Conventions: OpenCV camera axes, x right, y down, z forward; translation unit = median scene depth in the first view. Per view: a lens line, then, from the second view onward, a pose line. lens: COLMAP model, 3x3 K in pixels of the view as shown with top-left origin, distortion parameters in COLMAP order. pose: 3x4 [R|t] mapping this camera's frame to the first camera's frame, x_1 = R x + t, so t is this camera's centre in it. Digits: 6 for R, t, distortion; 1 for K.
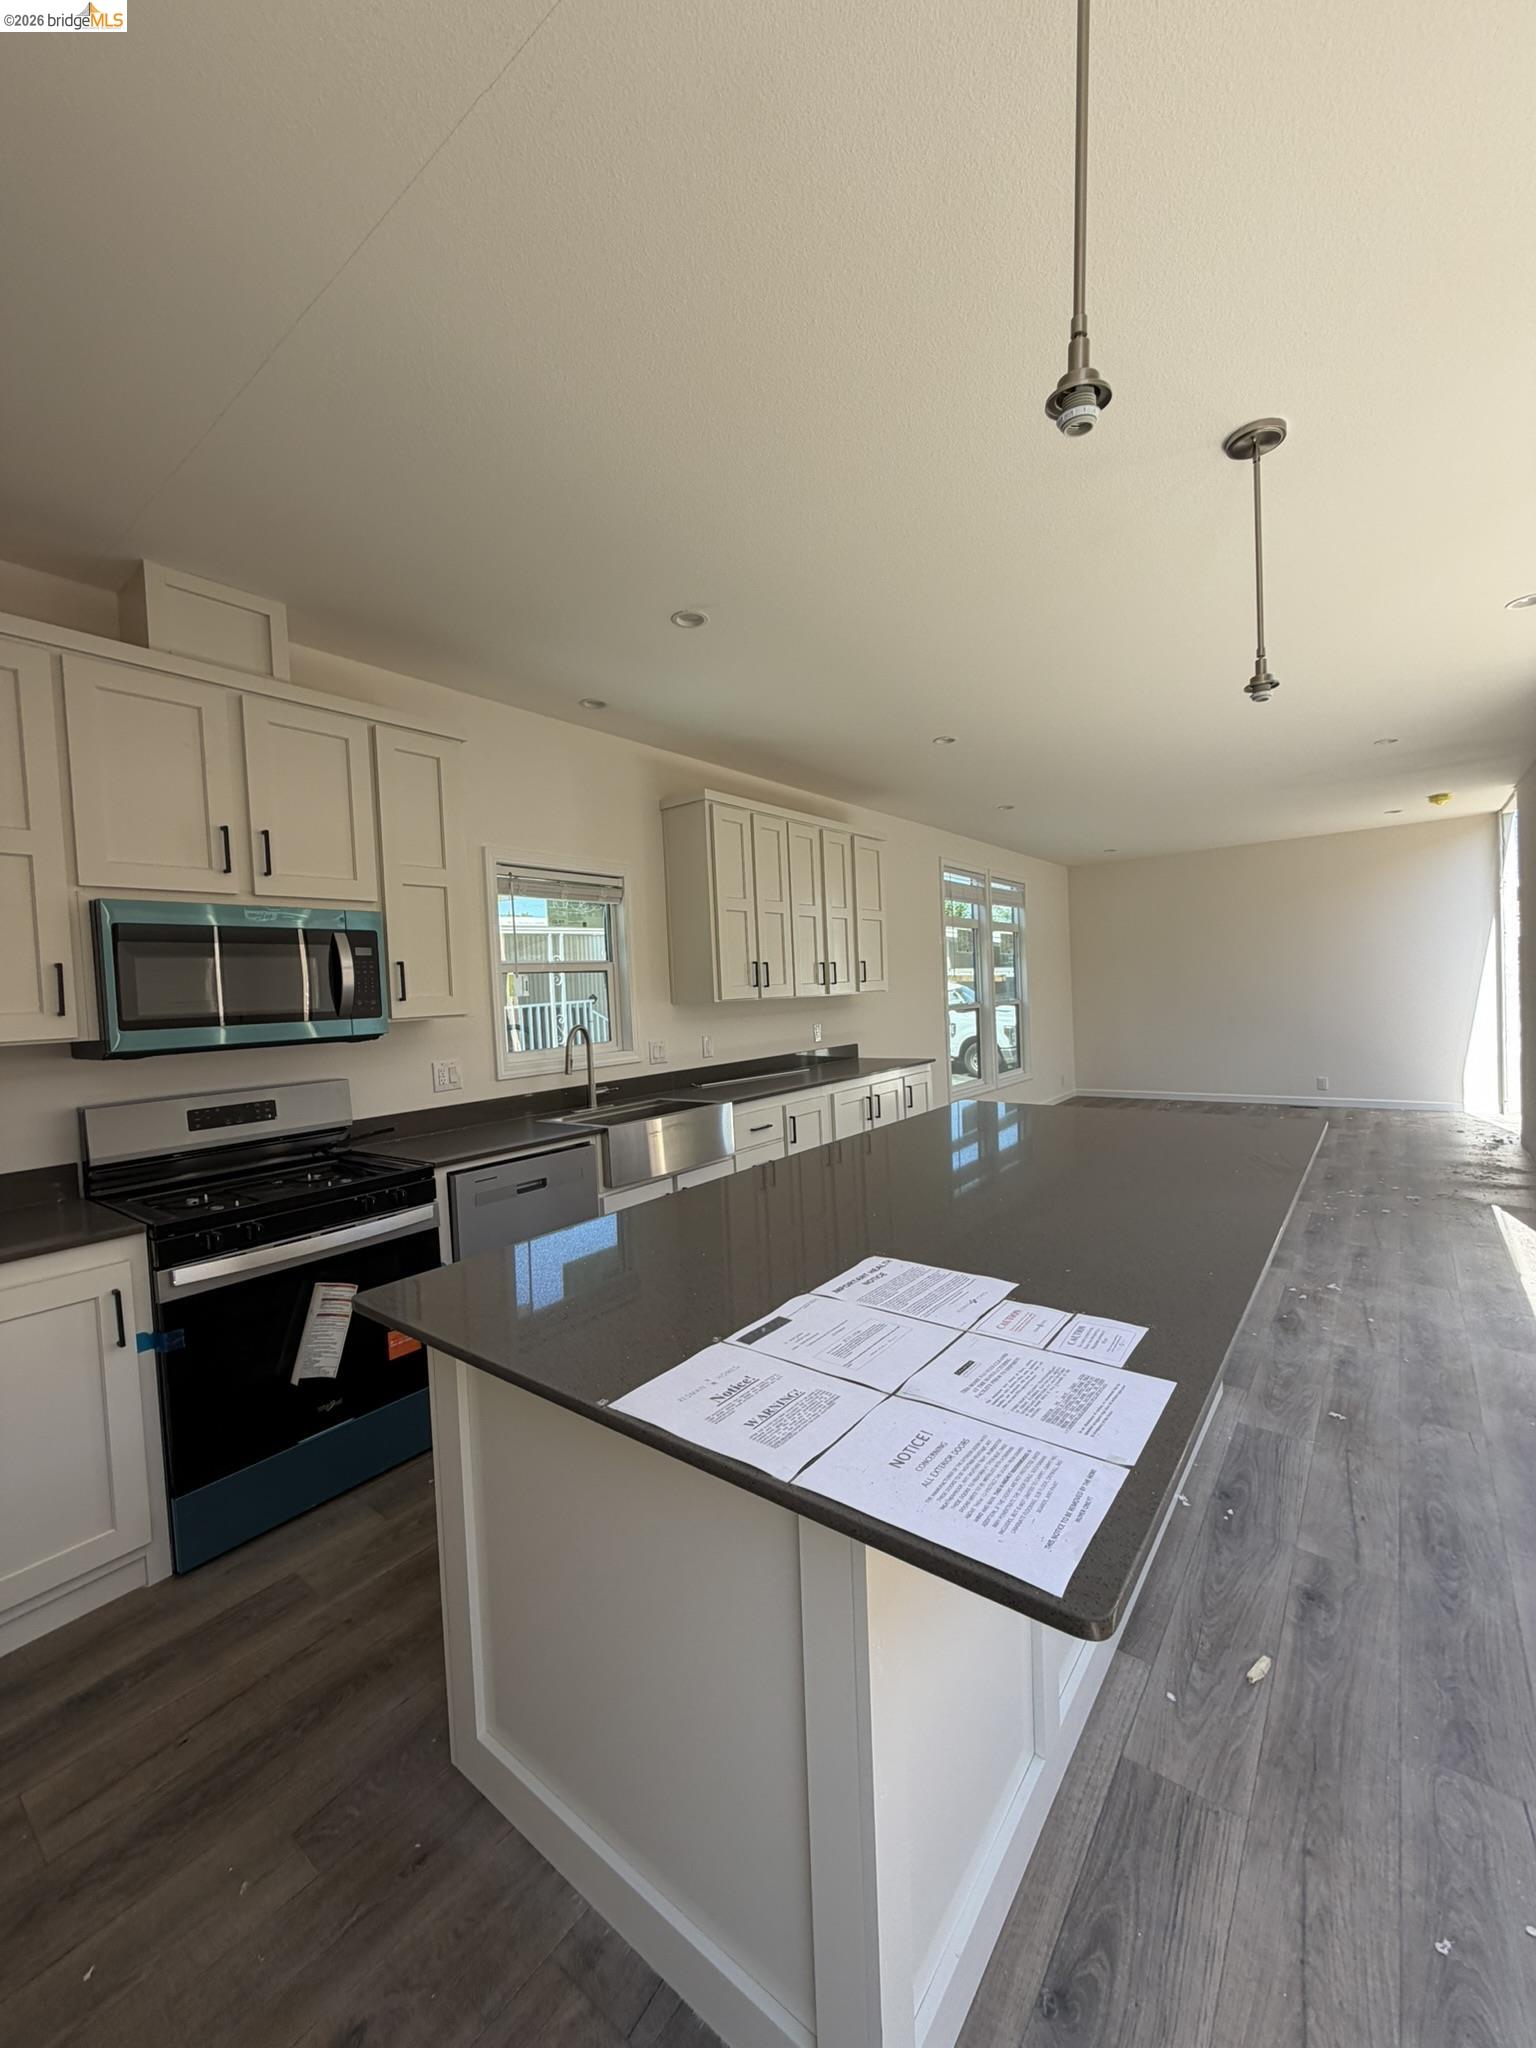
lens RADIAL K [[810.7, 0, 768.0], [0, 810.7, 1024.0], [0, 0, 1]] dist [0.001224, -0.000016]
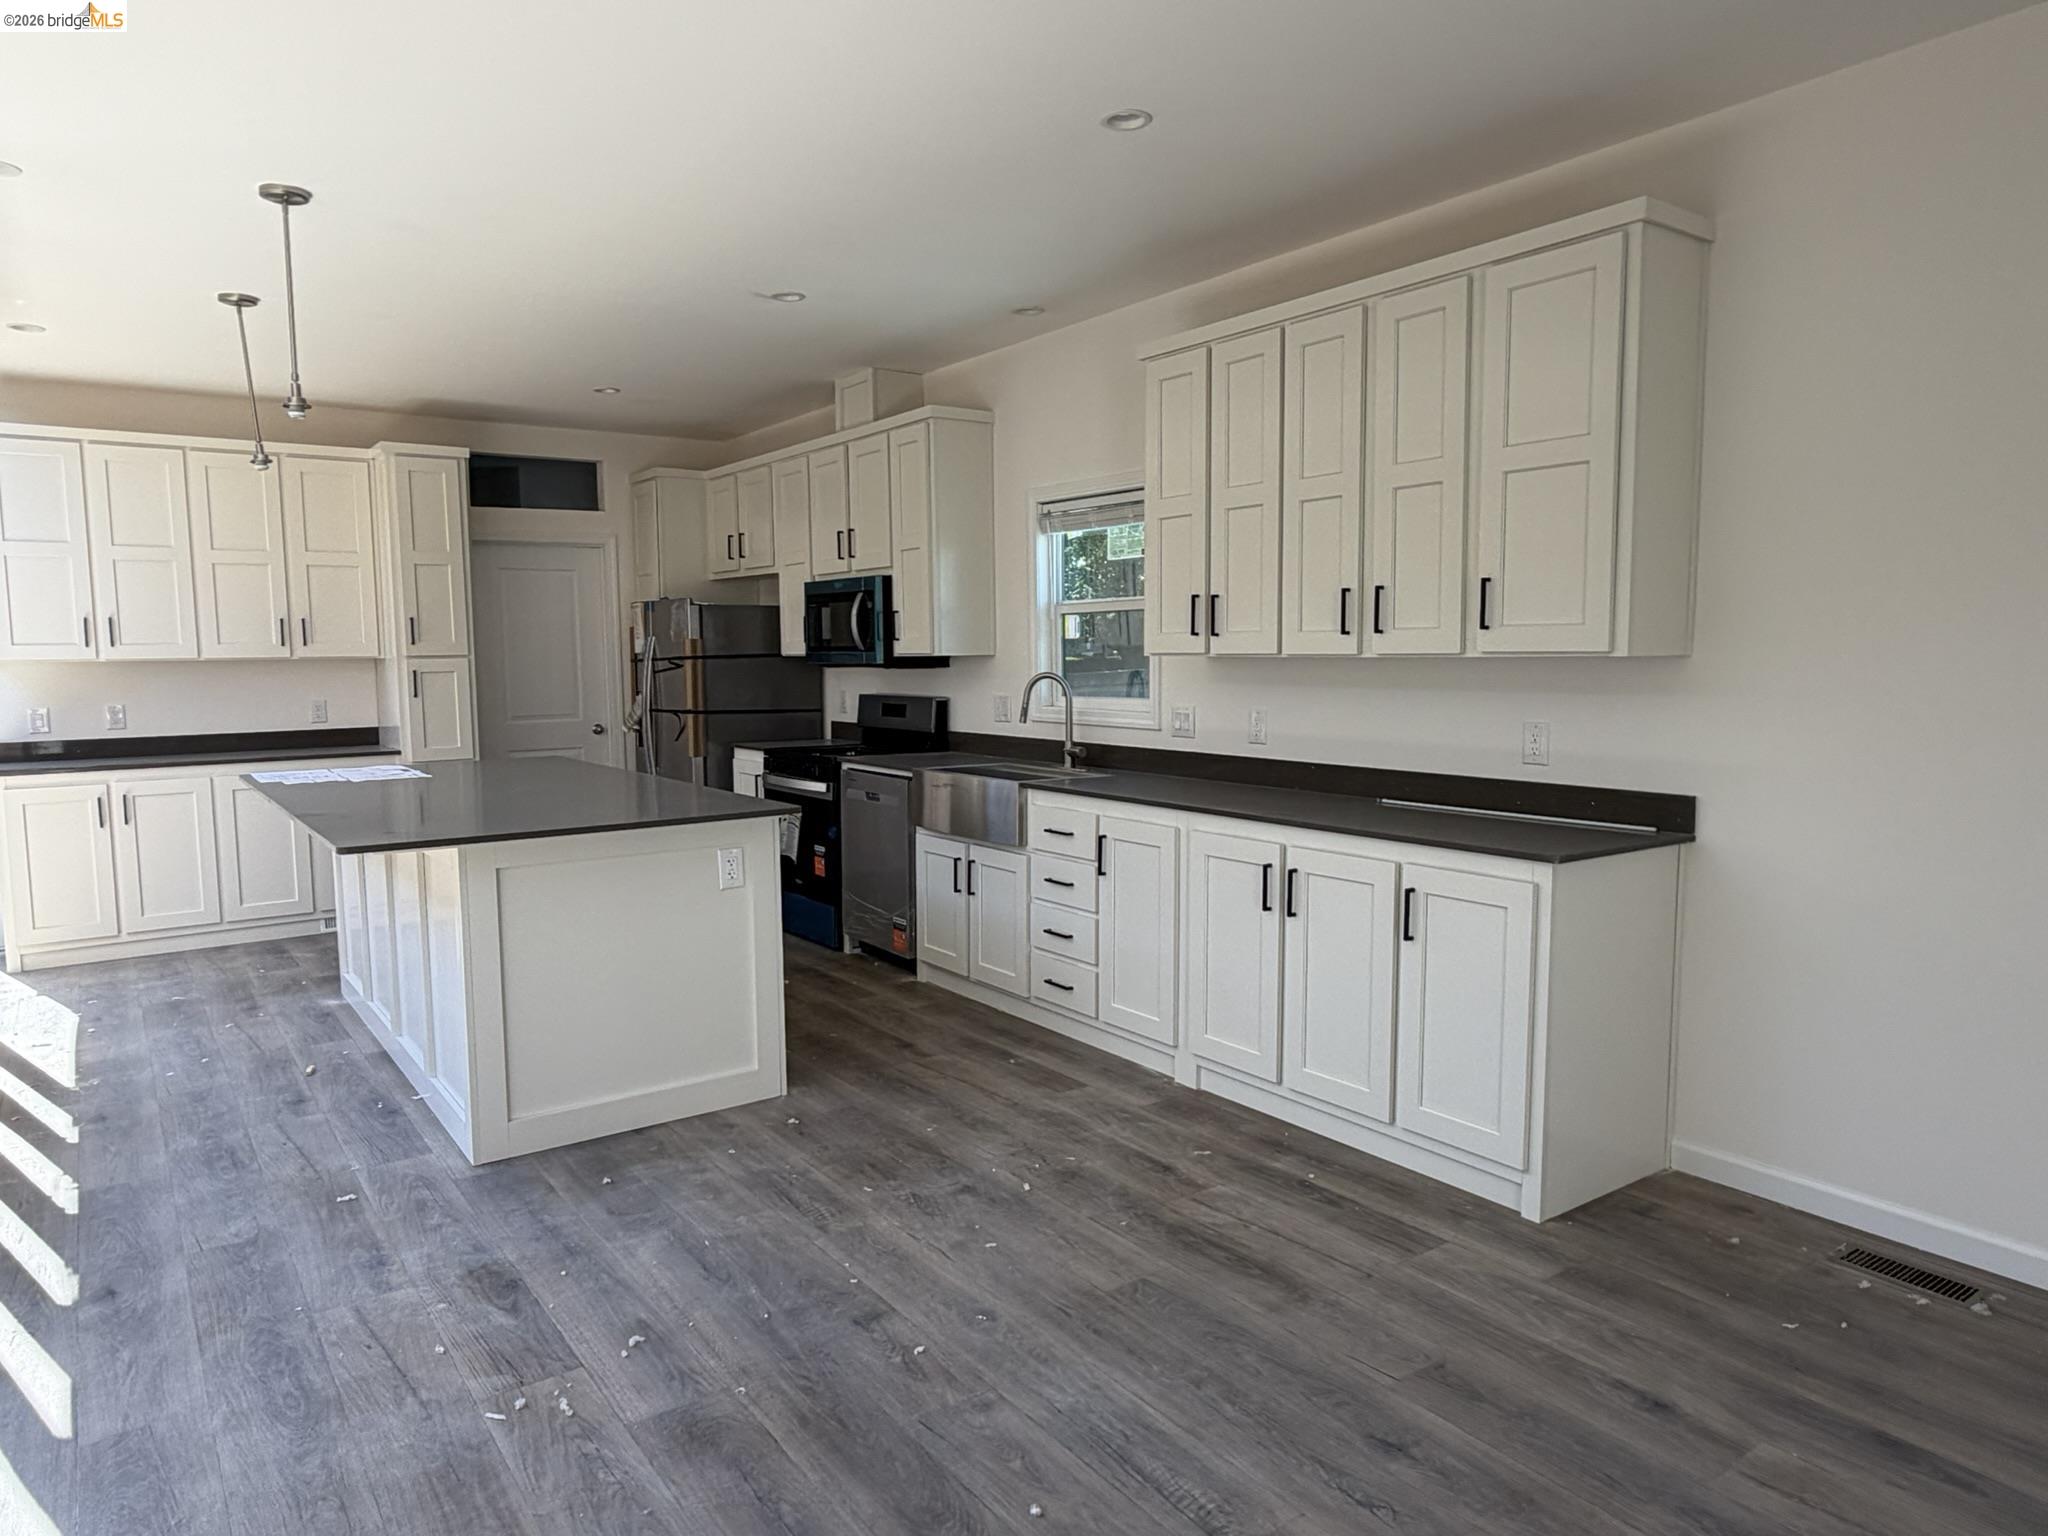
lens RADIAL K [[1312.3, 0, 1024.0], [0, 1312.3, 768.0], [0, 0, 1]] dist [0.004224, 0.002704]
pose [[-0.285135, 0.131068, -0.949484, 1.565509], [-0.023298, 0.989366, 0.143570, -0.135711], [0.958204, 0.063058, -0.279049, 1.831330]]
